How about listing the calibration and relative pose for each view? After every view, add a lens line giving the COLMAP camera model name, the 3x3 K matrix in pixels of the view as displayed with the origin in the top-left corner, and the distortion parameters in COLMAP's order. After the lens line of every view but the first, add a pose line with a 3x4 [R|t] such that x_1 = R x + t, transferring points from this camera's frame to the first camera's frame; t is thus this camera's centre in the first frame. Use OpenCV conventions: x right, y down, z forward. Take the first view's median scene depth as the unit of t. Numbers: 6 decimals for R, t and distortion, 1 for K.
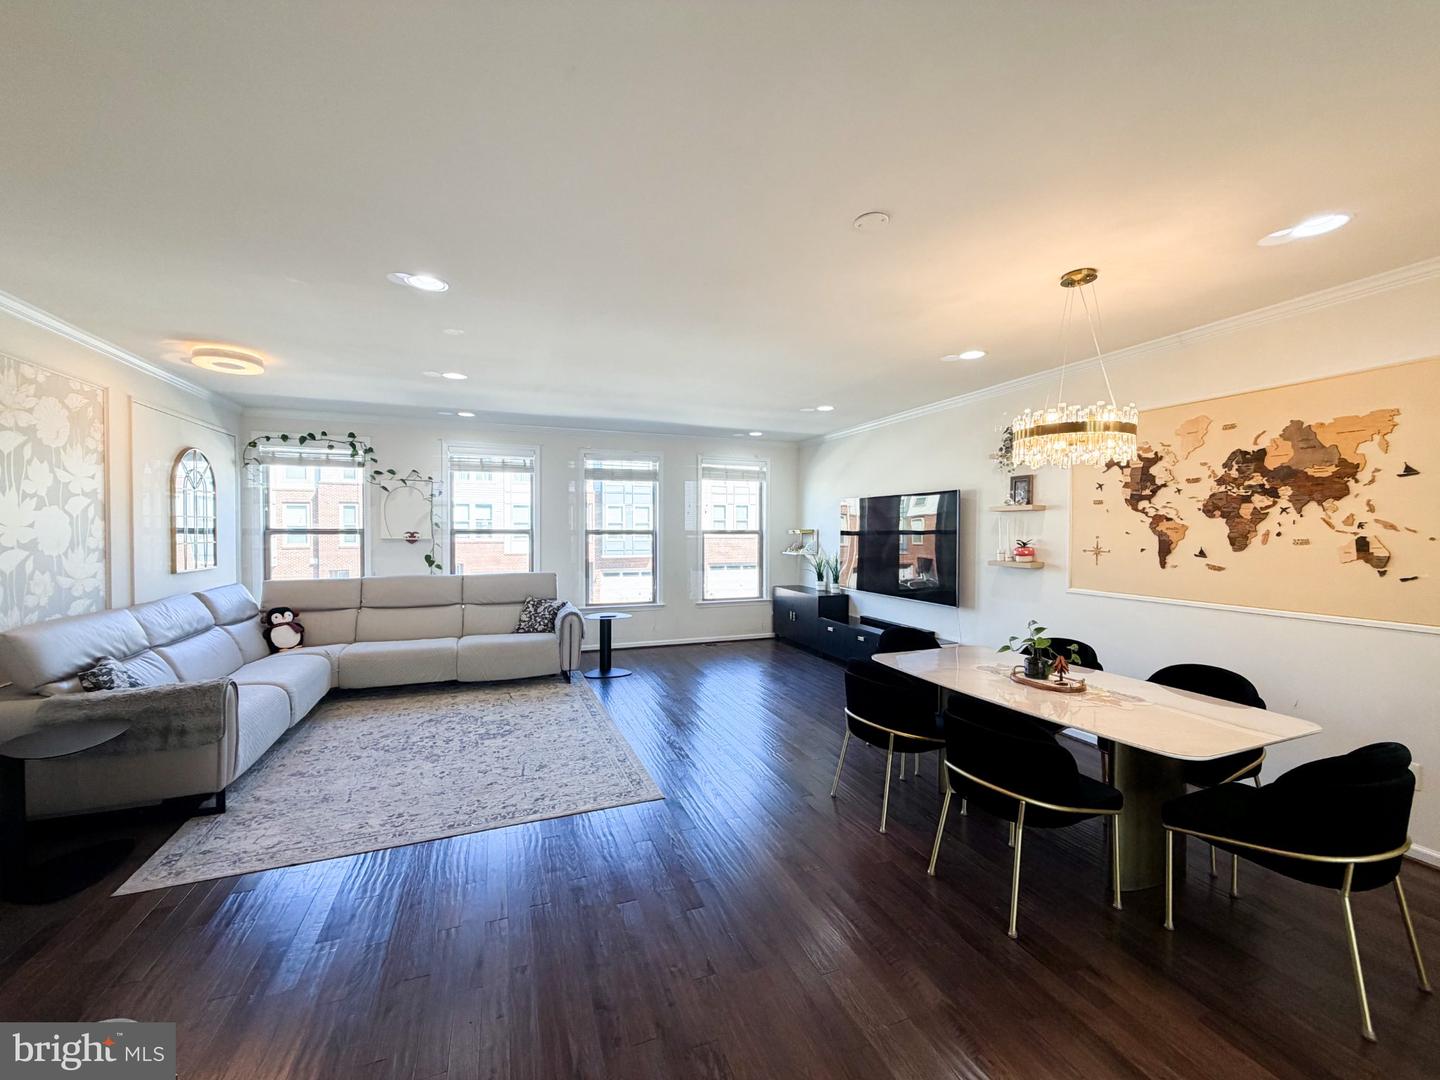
lens RADIAL K [[569.0, 0, 711.1], [0, 569.0, 536.6], [0, 0, 1]] dist [0.000841, 0.000518]
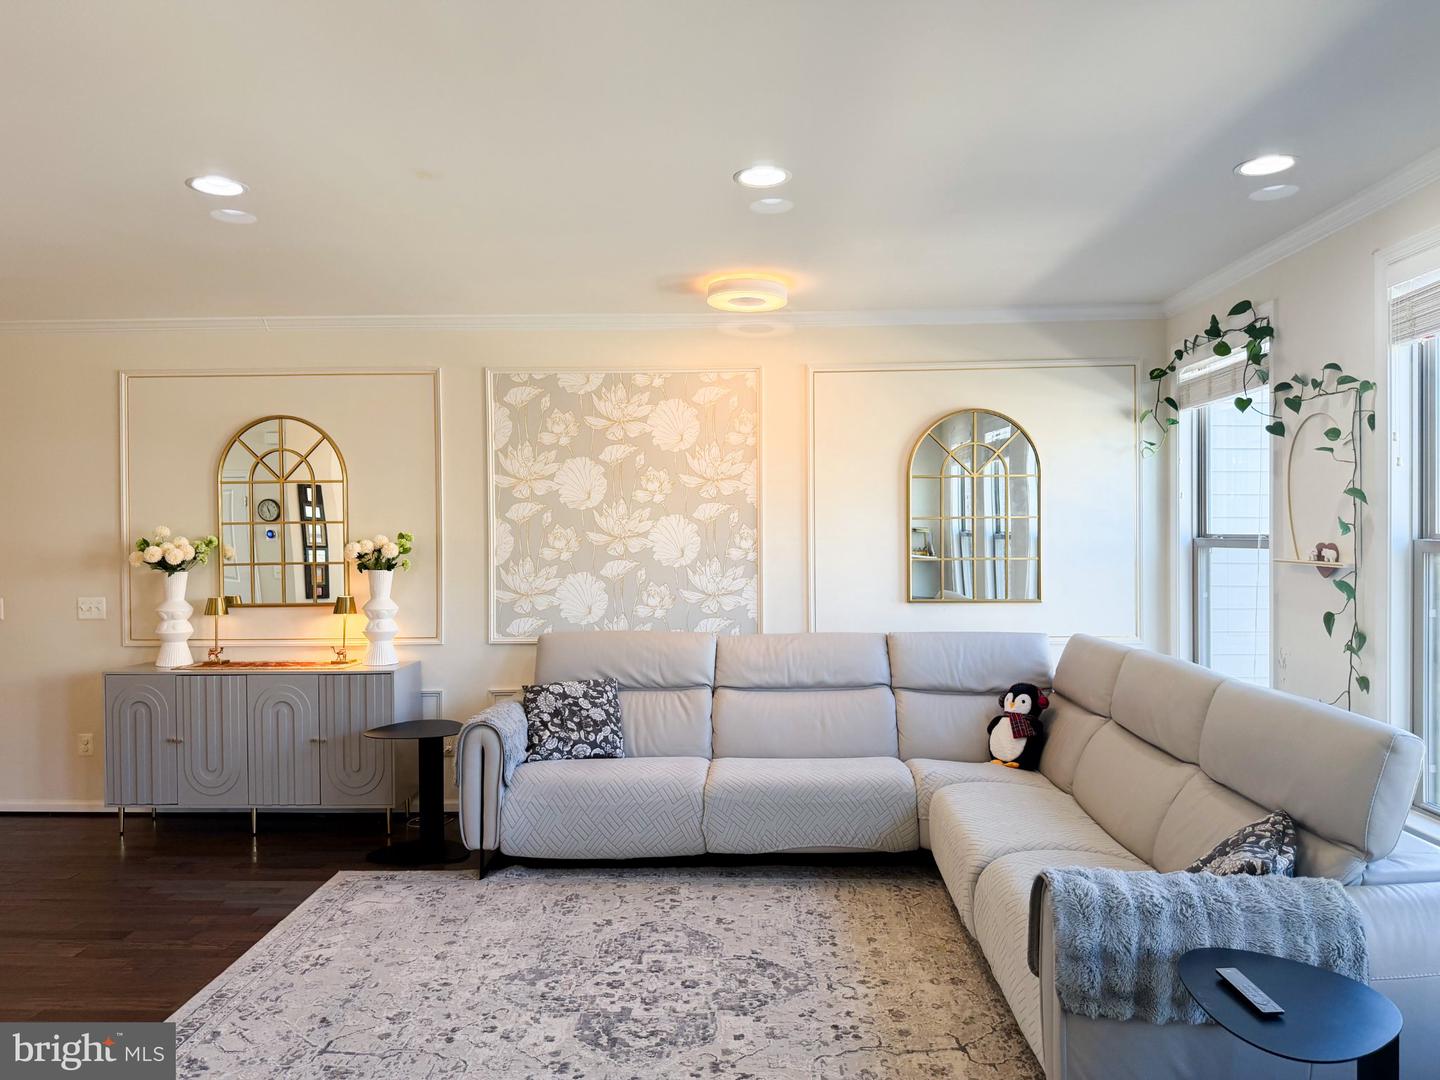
lens RADIAL K [[1008.8, 0, 709.9], [0, 1008.8, 512.9], [0, 0, 1]] dist [0.027076, -0.029163]
pose [[-0.381380, -0.025856, -0.924057, 0.334742], [-0.006301, 0.999658, -0.025371, -0.012375], [0.924397, -0.003853, -0.381413, 1.588746]]
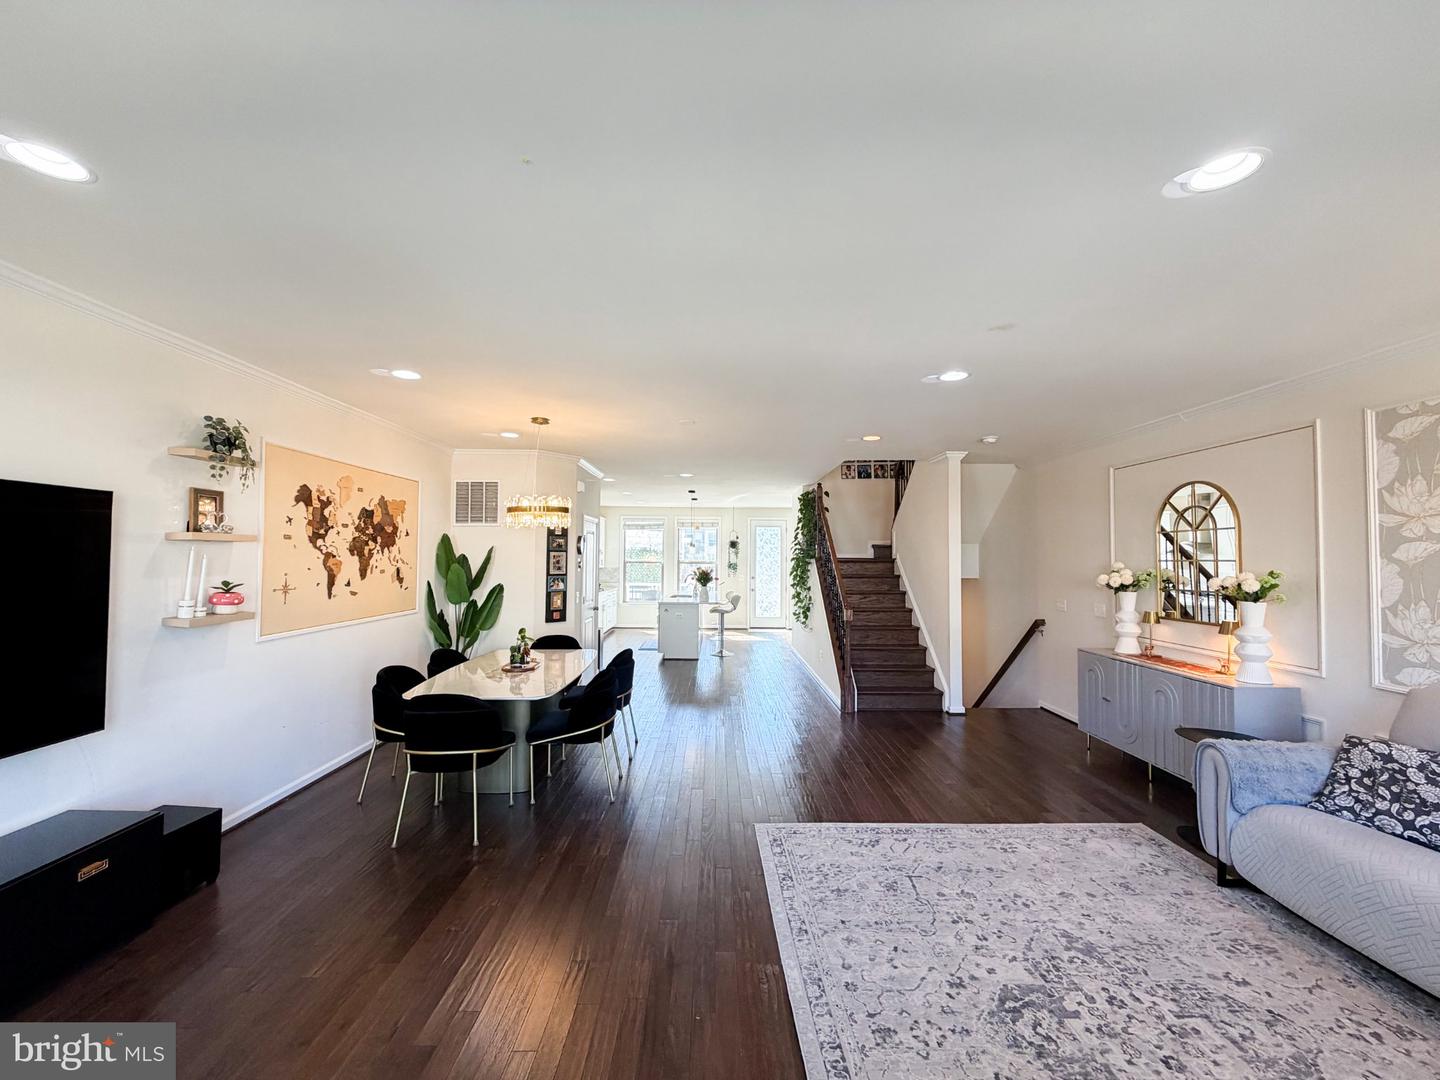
lens RADIAL K [[569.0, 0, 718.9], [0, 569.0, 538.4], [0, 0, 1]] dist [0.000841, 0.000518]
pose [[-0.939399, 0.000449, 0.342826, -0.346059], [-0.006581, 0.999791, -0.019342, -0.049856], [-0.342763, -0.020426, -0.939200, 1.833346]]
